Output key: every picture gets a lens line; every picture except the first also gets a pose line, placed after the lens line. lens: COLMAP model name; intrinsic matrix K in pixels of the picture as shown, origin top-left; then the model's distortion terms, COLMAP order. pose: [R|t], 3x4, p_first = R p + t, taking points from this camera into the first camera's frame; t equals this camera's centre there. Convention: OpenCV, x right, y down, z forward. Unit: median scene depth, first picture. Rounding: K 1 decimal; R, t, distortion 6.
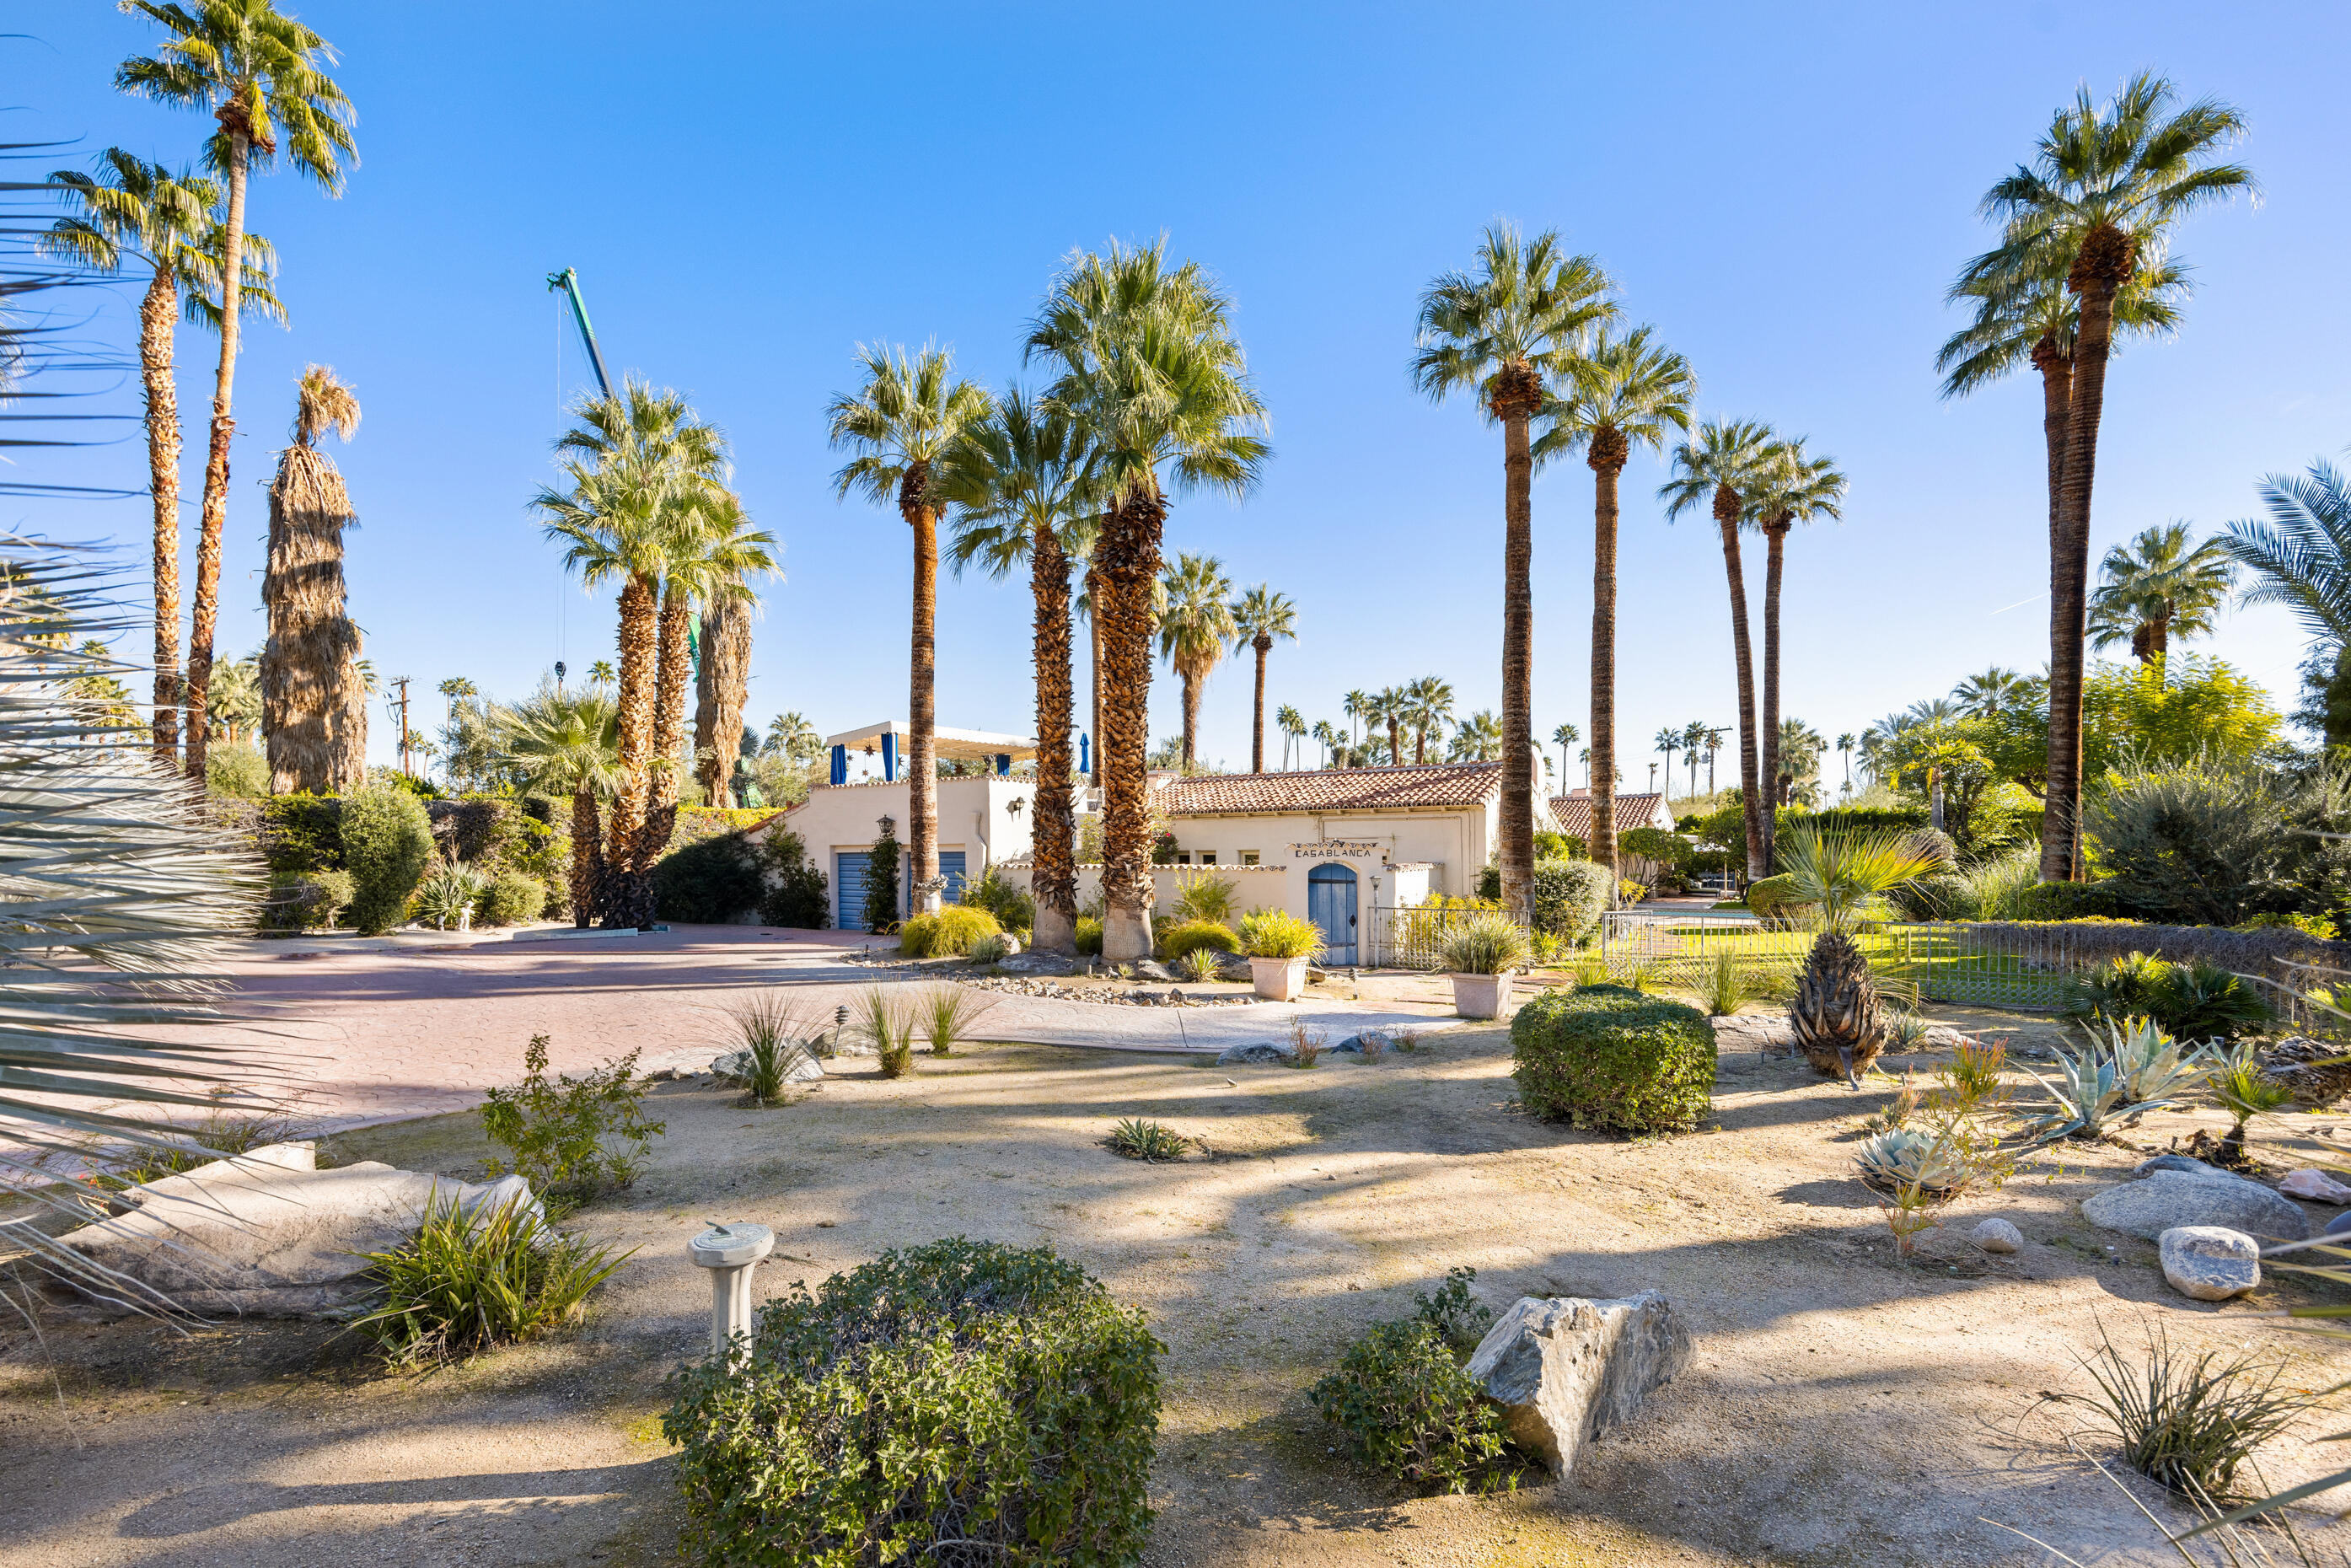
lens RADIAL K [[961.0, 0, 1179.7], [0, 961.0, 858.1], [0, 0, 1]] dist [-0.021806, -0.000015]
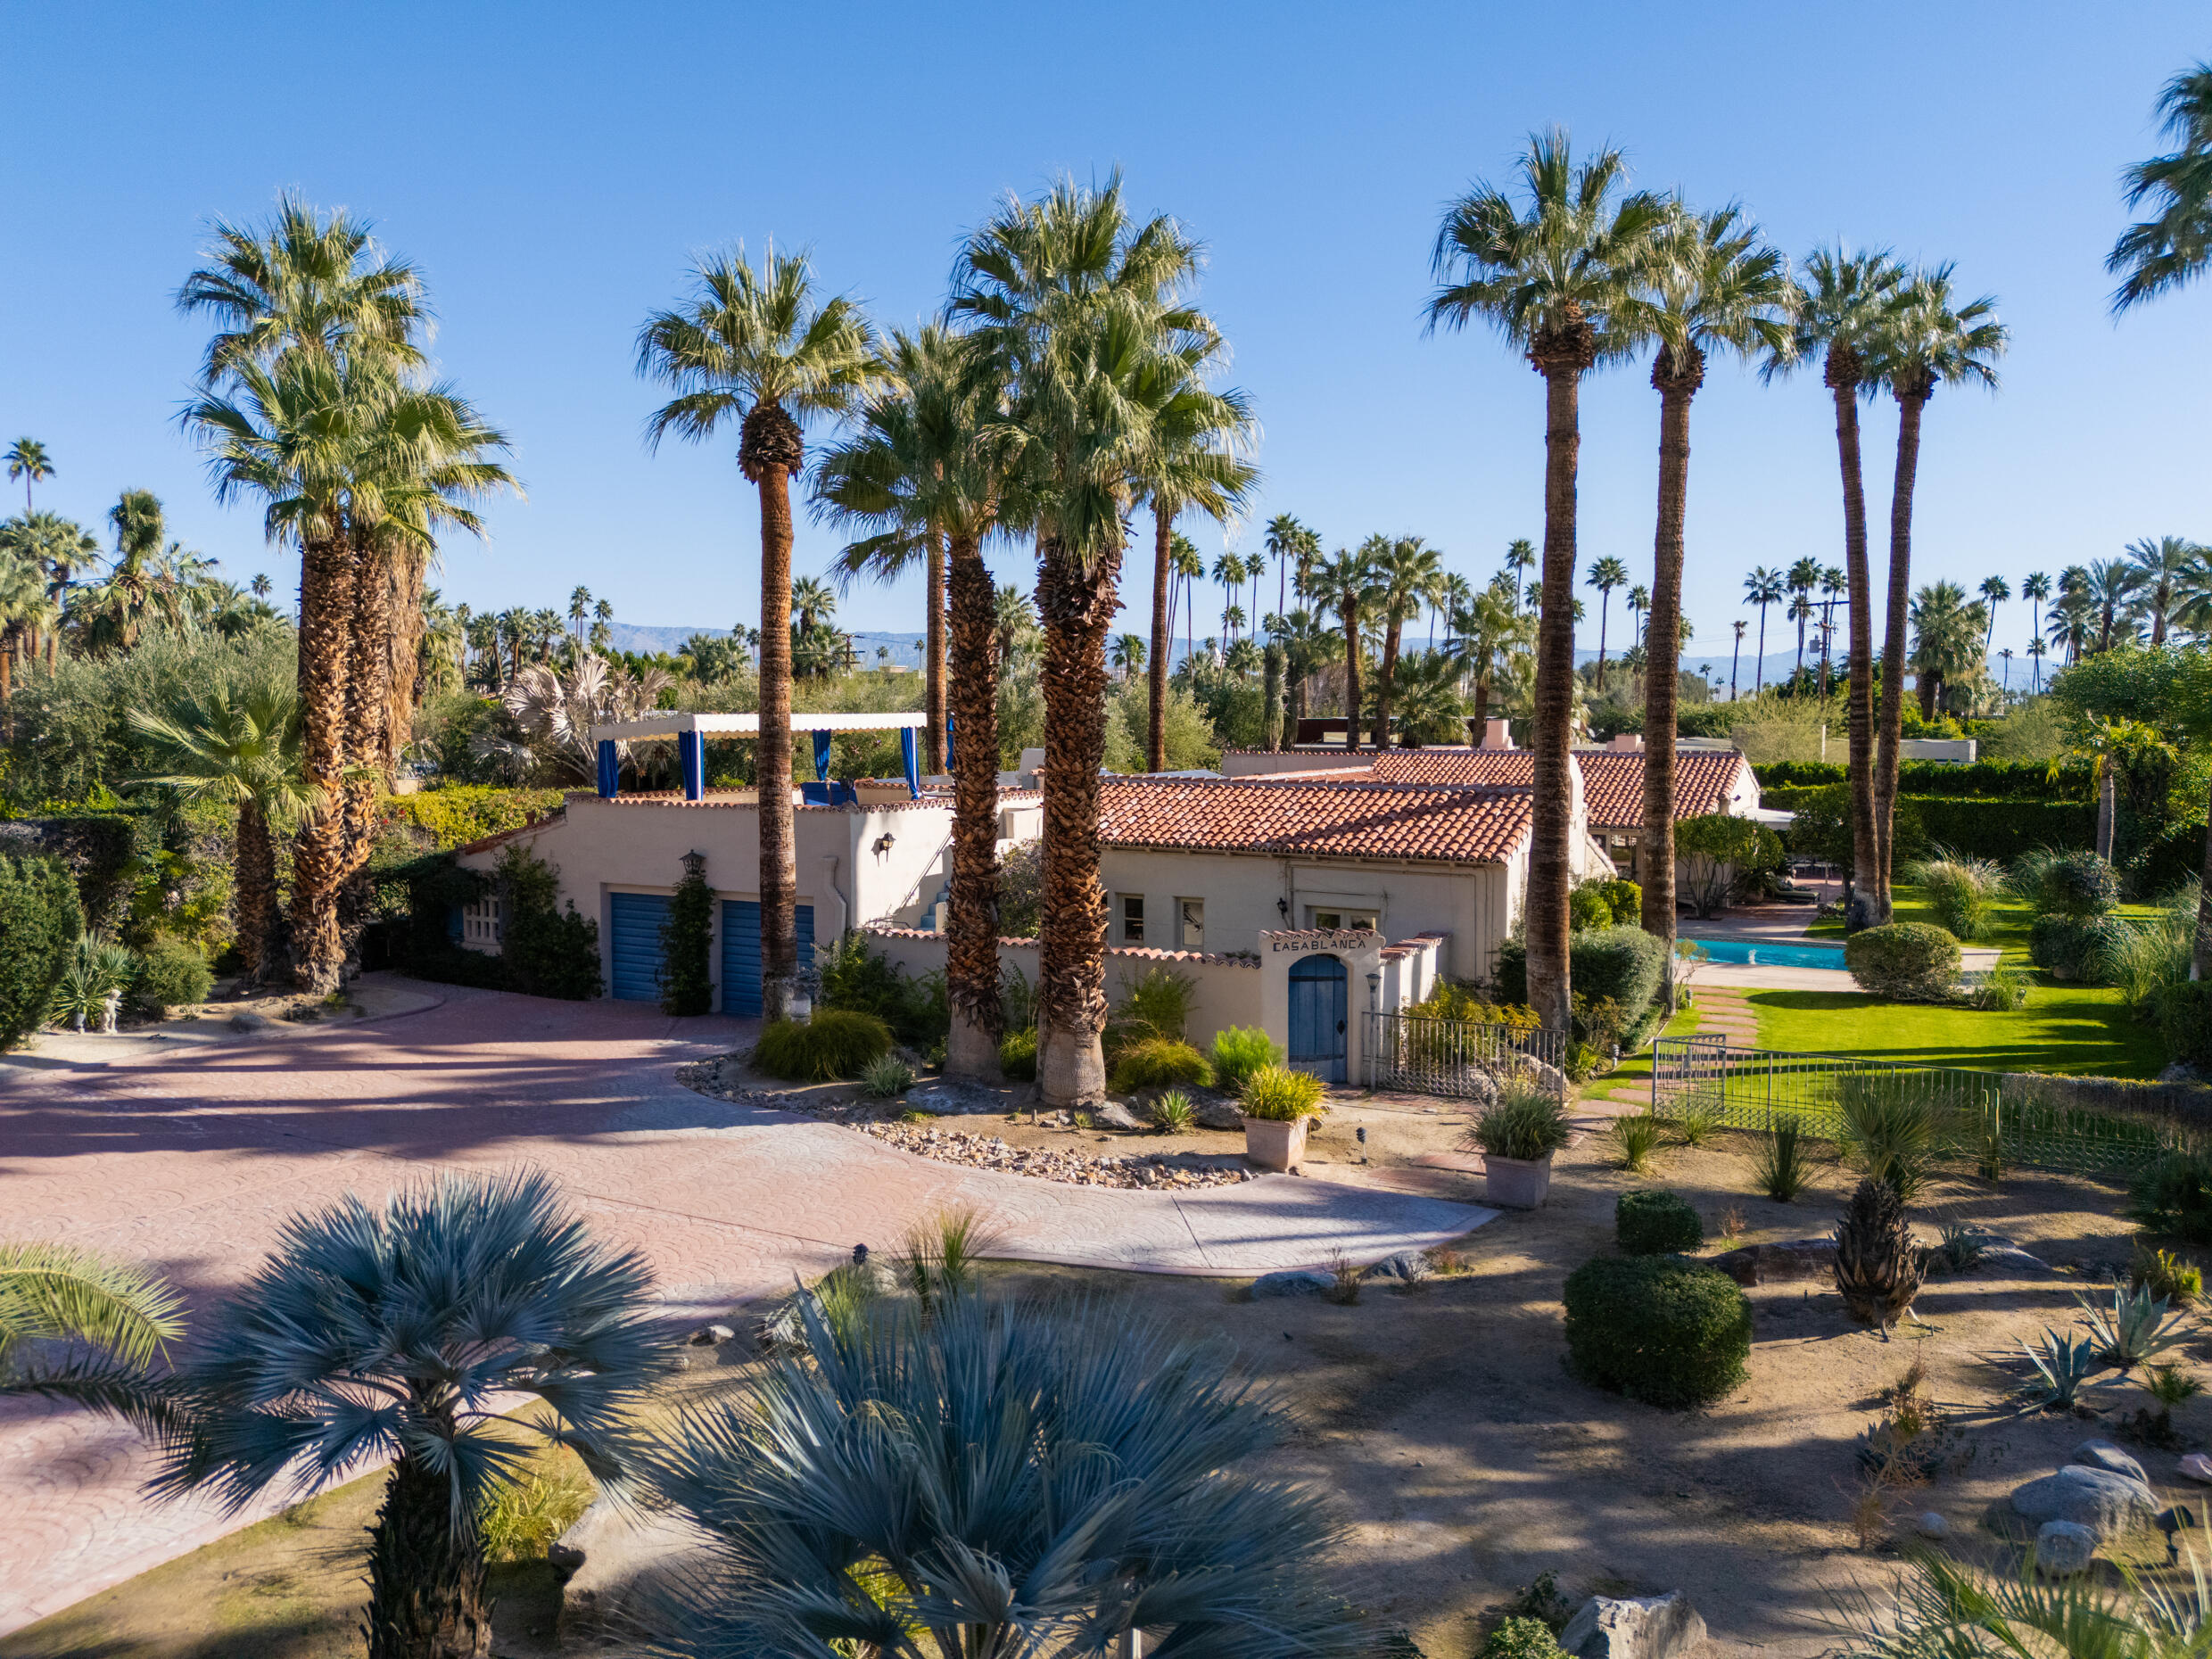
lens RADIAL K [[1532.5, 0, 1106.0], [0, 1532.5, 829.5], [0, 0, 1]] dist [0.060660, -0.088139]
pose [[0.997359, 0.001810, 0.072614, -0.076801], [-0.005159, 0.998930, 0.045962, -0.110903], [-0.072453, -0.046215, 0.996301, -0.173341]]
